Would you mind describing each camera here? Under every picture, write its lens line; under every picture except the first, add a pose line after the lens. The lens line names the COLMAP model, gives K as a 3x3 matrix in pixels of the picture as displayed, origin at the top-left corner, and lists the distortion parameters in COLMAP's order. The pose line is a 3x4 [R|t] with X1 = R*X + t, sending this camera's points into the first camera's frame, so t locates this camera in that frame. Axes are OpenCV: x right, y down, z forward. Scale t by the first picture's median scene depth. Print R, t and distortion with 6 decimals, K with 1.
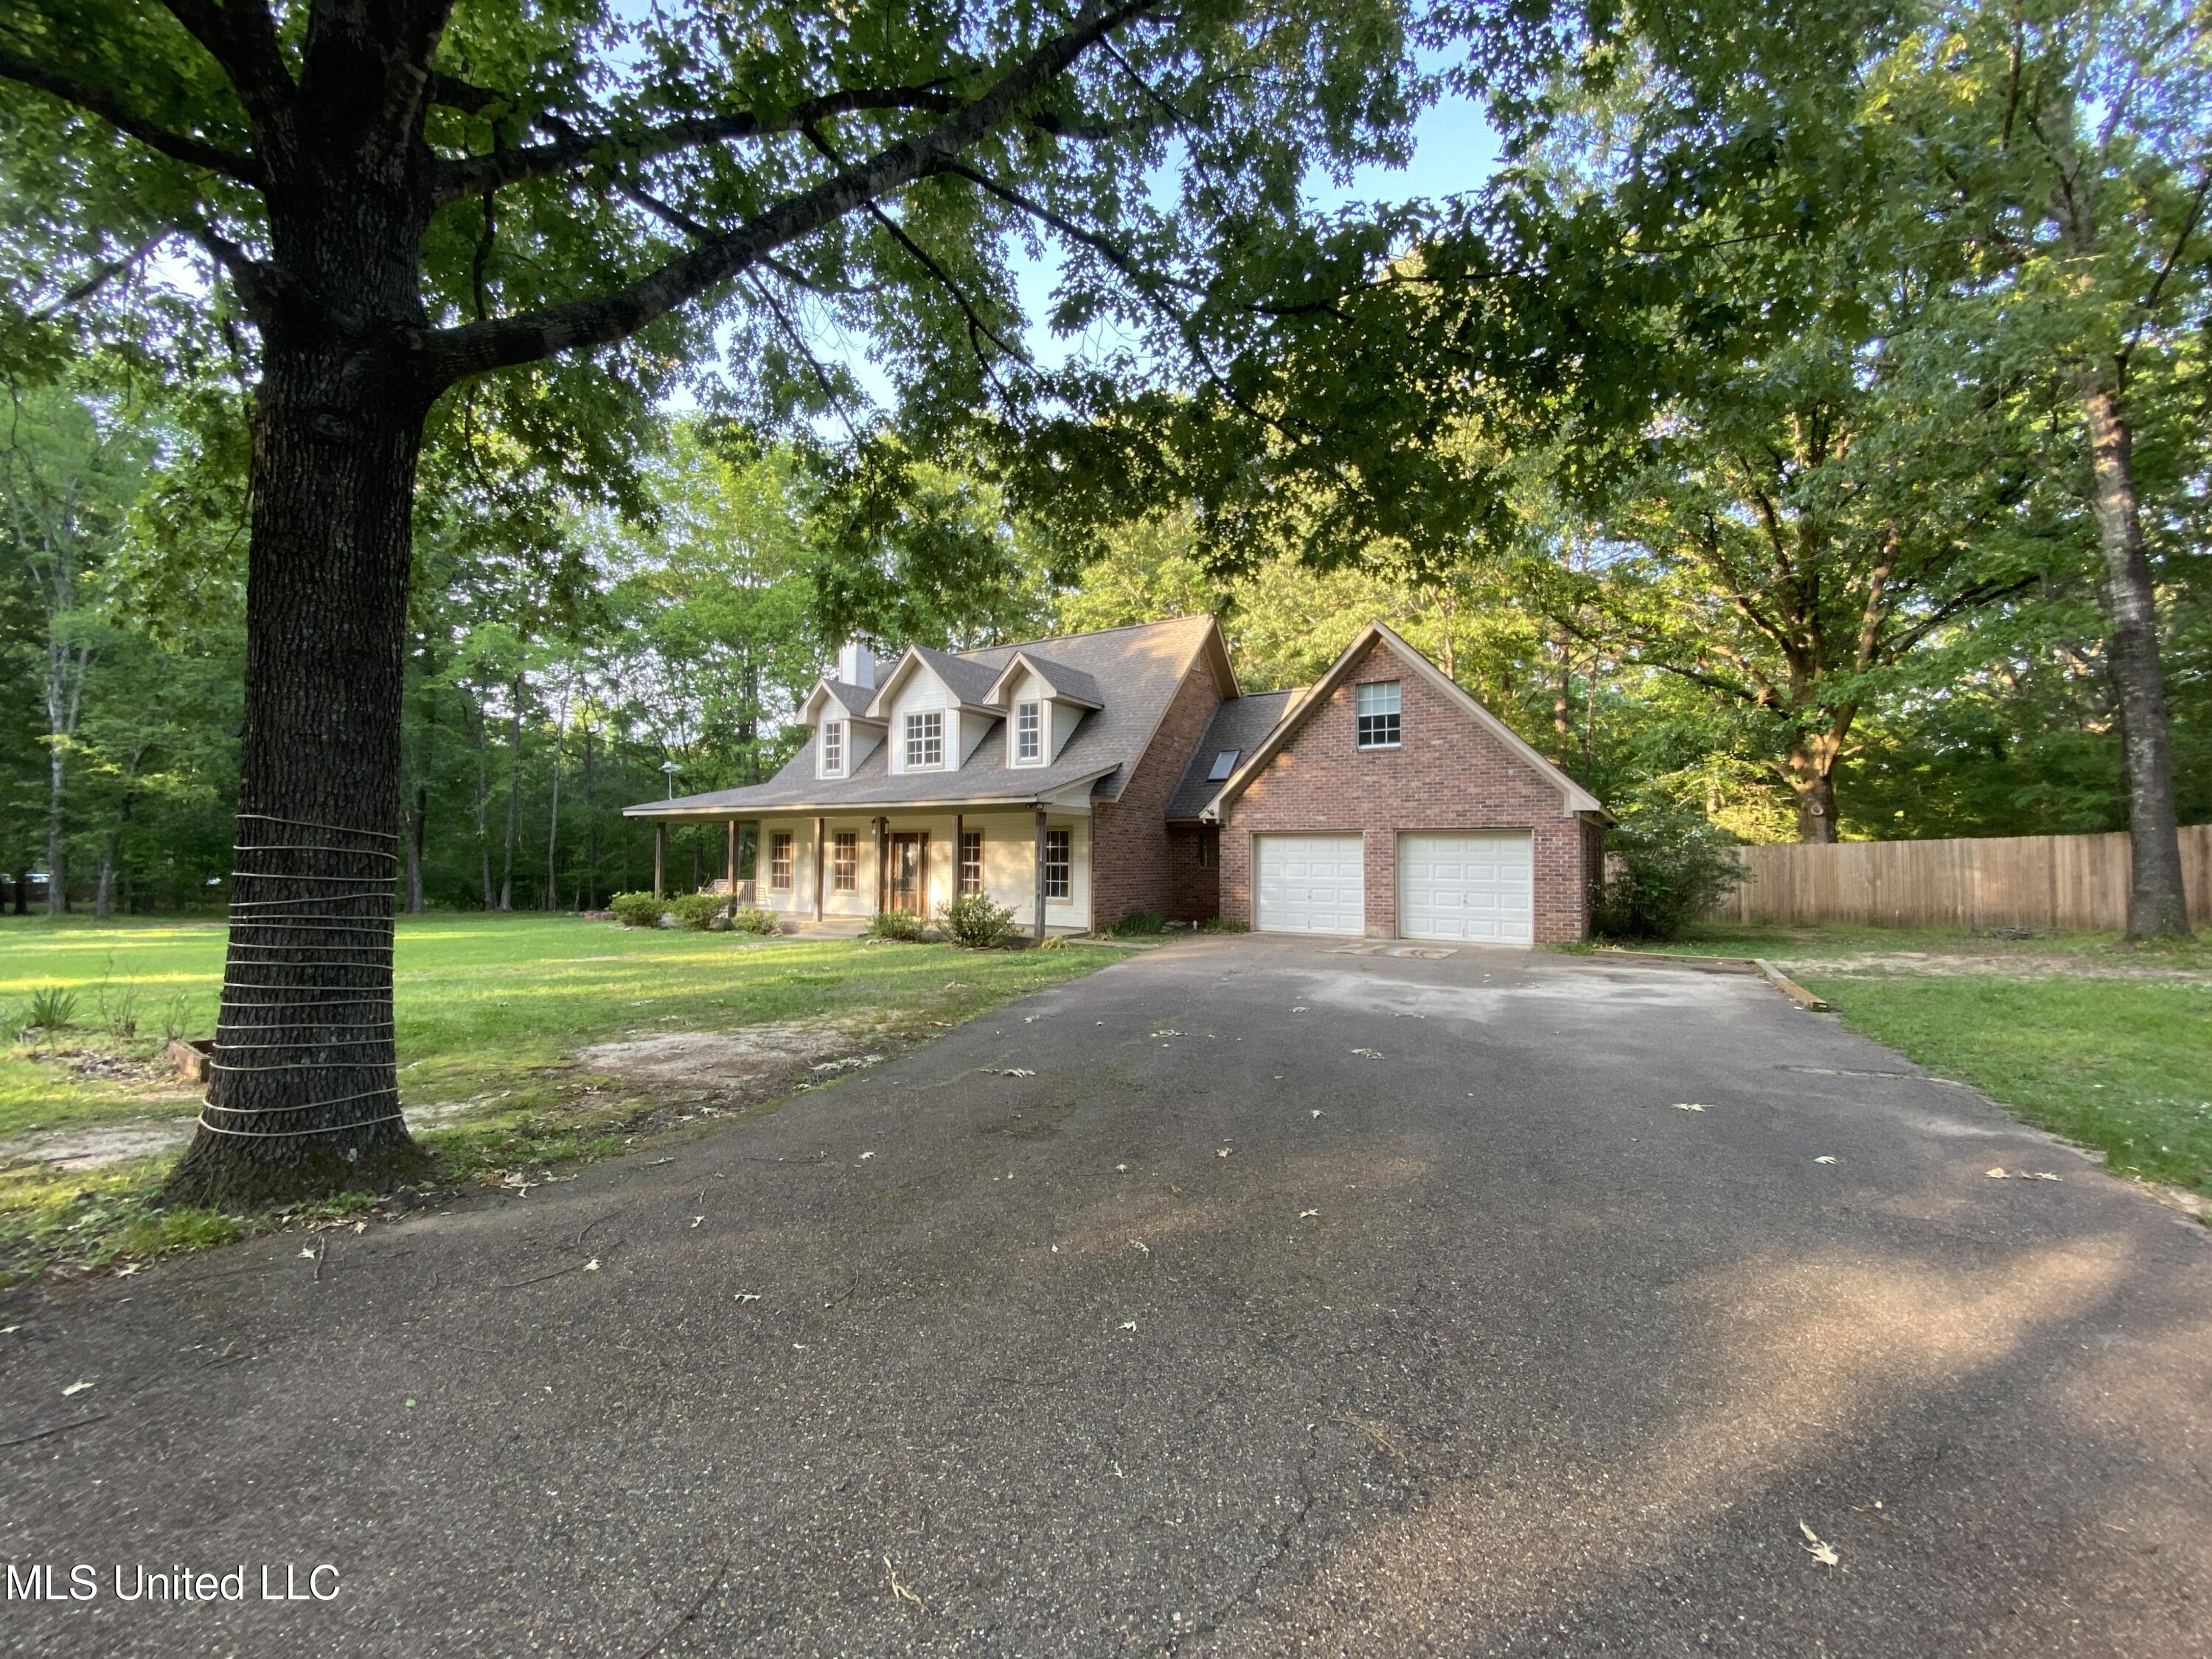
lens RADIAL K [[915.3, 0, 1096.9], [0, 915.3, 835.5], [0, 0, 1]] dist [0.014605, -0.018065]
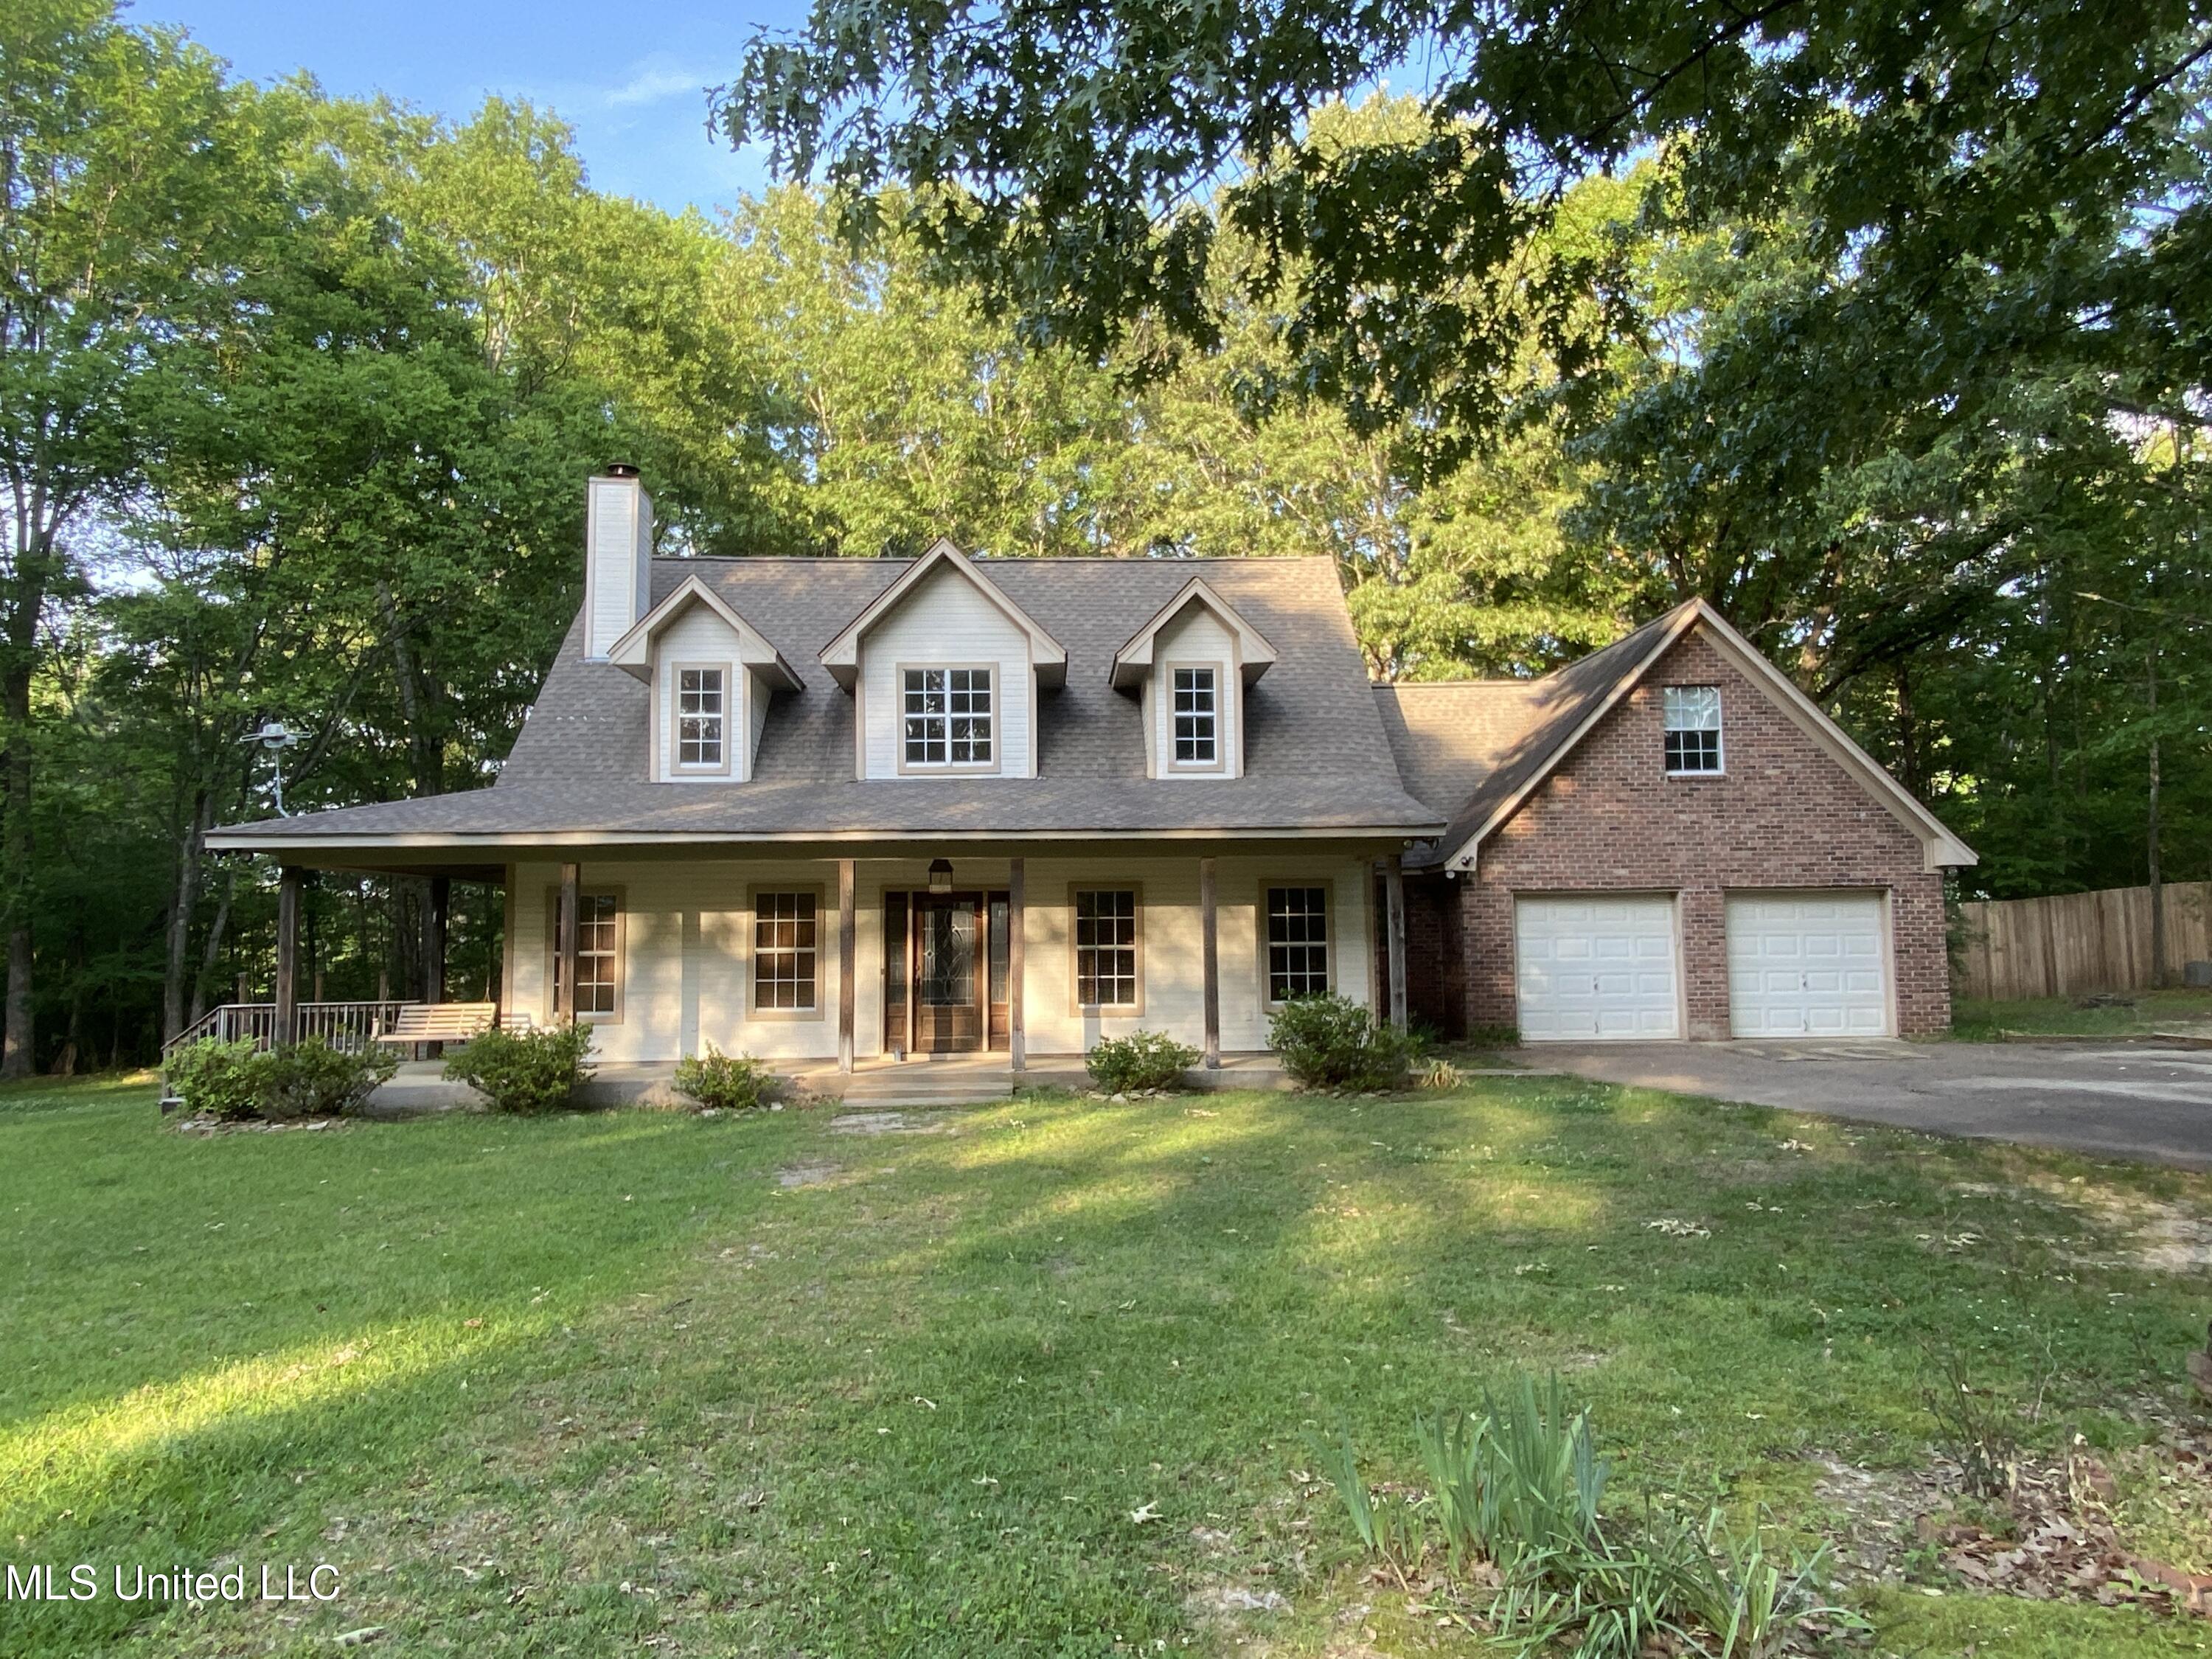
lens RADIAL K [[1323.7, 0, 1106.0], [0, 1323.7, 829.5], [0, 0, 1]] dist [0.000820, -0.000548]
pose [[0.837736, 0.030026, 0.545250, -0.577694], [0.001778, 0.998332, -0.057709, 0.005984], [-0.546073, 0.049314, 0.836285, 0.336230]]
